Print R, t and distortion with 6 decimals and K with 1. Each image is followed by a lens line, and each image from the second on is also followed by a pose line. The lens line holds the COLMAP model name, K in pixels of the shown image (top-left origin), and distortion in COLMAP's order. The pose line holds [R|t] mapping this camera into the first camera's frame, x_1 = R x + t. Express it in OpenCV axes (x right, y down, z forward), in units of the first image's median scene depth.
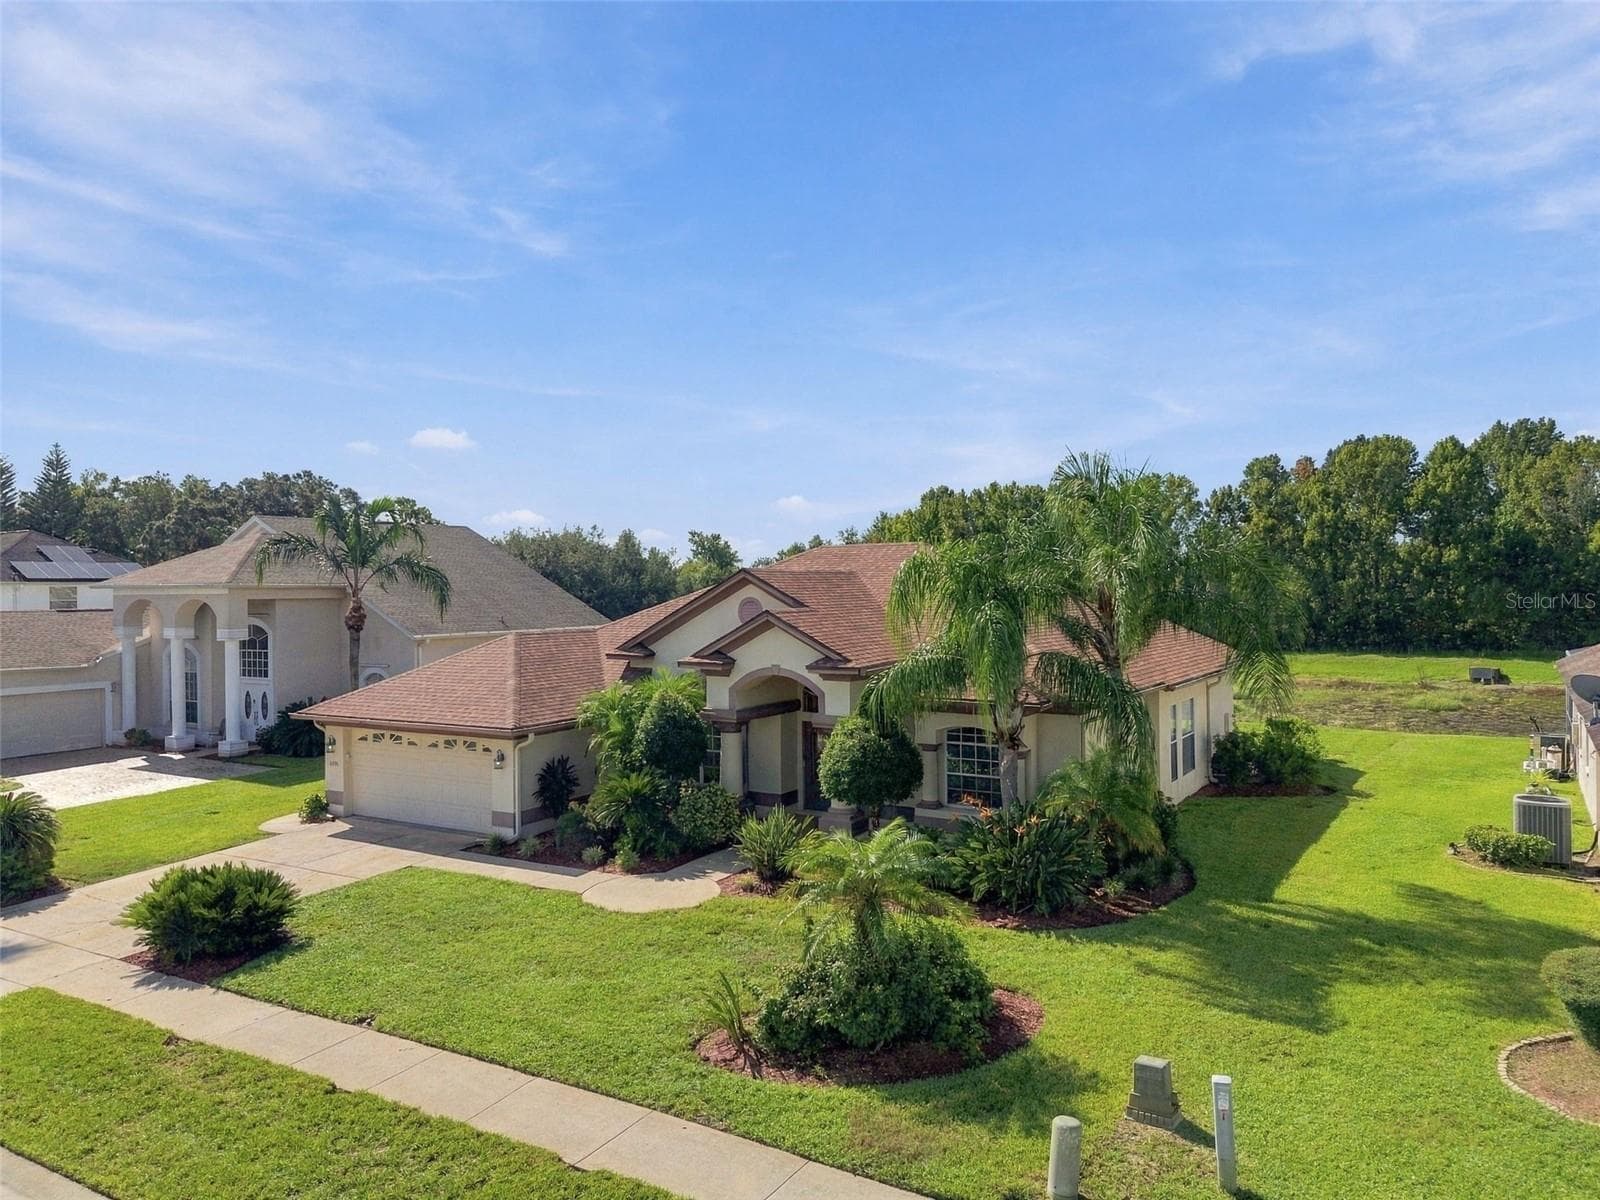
lens RADIAL K [[1137.9, 0, 800.0], [0, 1137.9, 600.0], [0, 0, 1]] dist [0.066200, -0.054342]
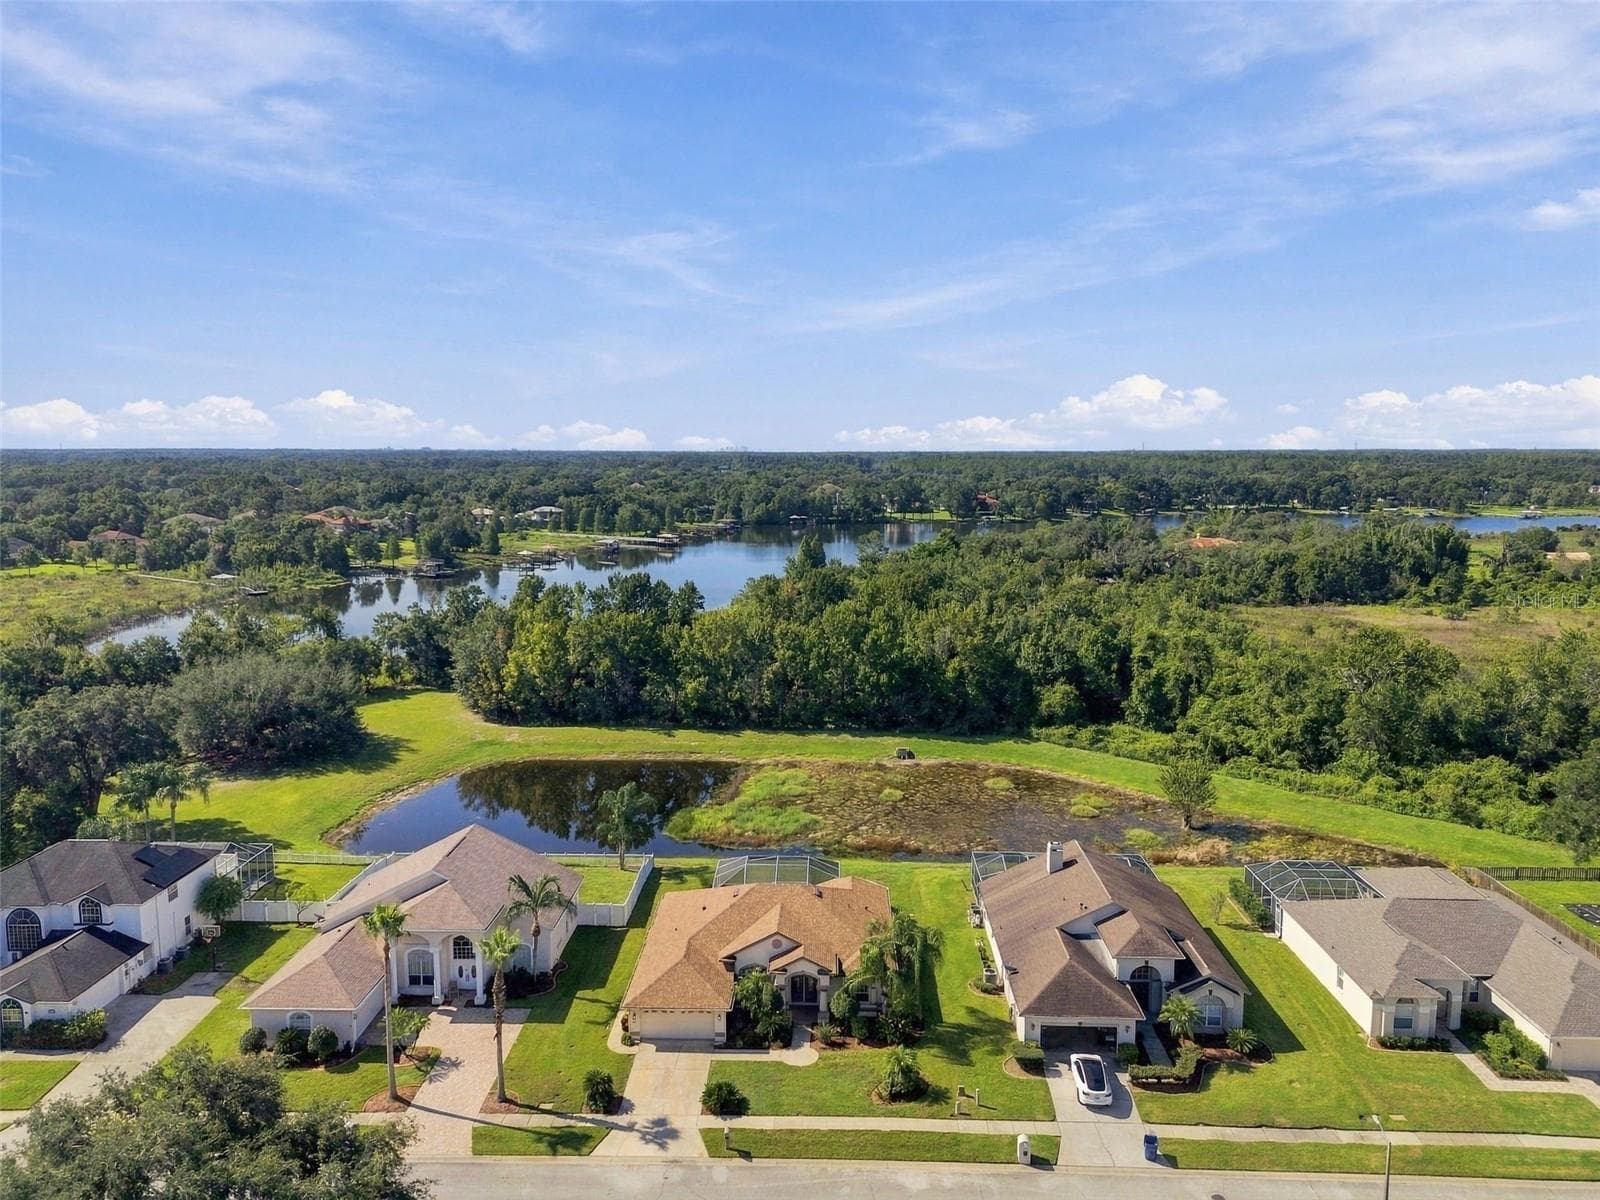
lens RADIAL K [[1137.9, 0, 800.0], [0, 1137.9, 600.0], [0, 0, 1]] dist [0.066200, -0.054342]
pose [[0.866836, -0.056709, 0.495358, -1.579409], [-0.003803, 0.992730, 0.120303, -1.380039], [-0.498579, -0.106167, 0.860318, -1.683840]]
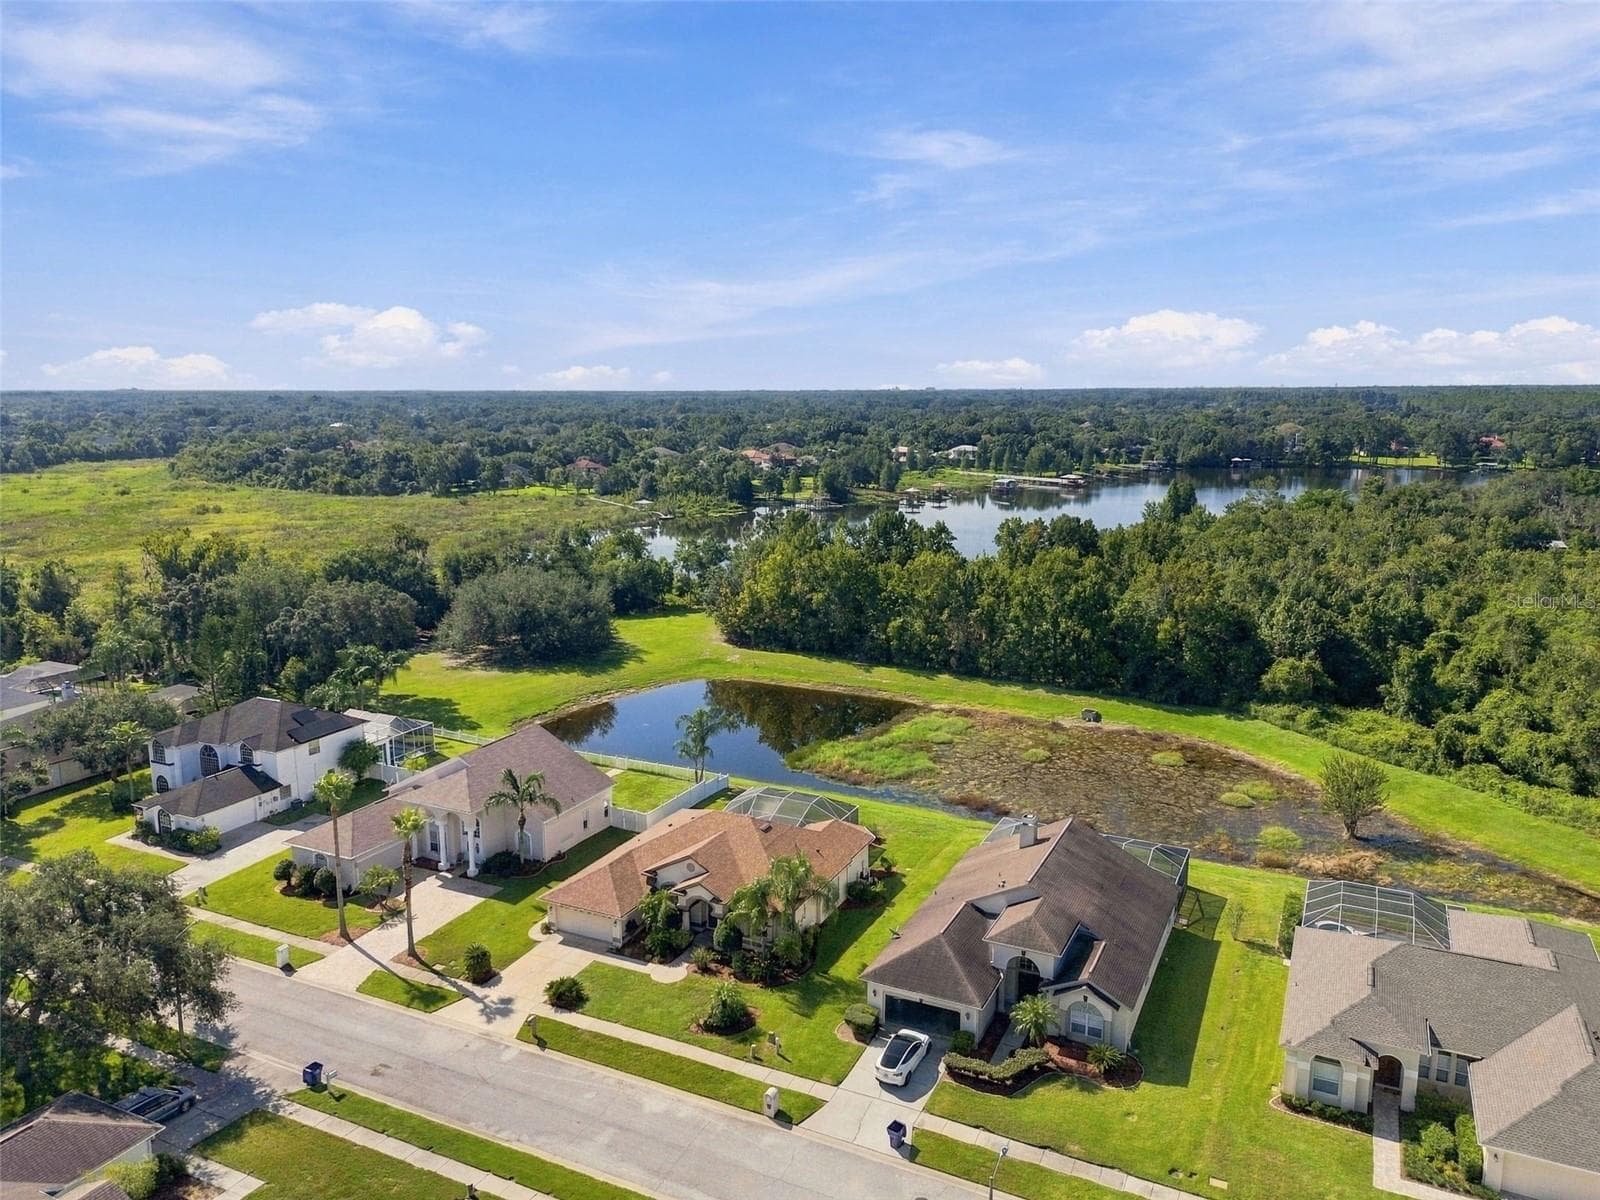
lens RADIAL K [[1137.9, 0, 800.0], [0, 1137.9, 600.0], [0, 0, 1]] dist [0.066200, -0.054342]
pose [[0.995624, -0.012636, 0.092586, -0.028992], [-0.003649, 0.984801, 0.173649, -1.378405], [-0.093373, -0.173227, 0.980446, -2.157261]]
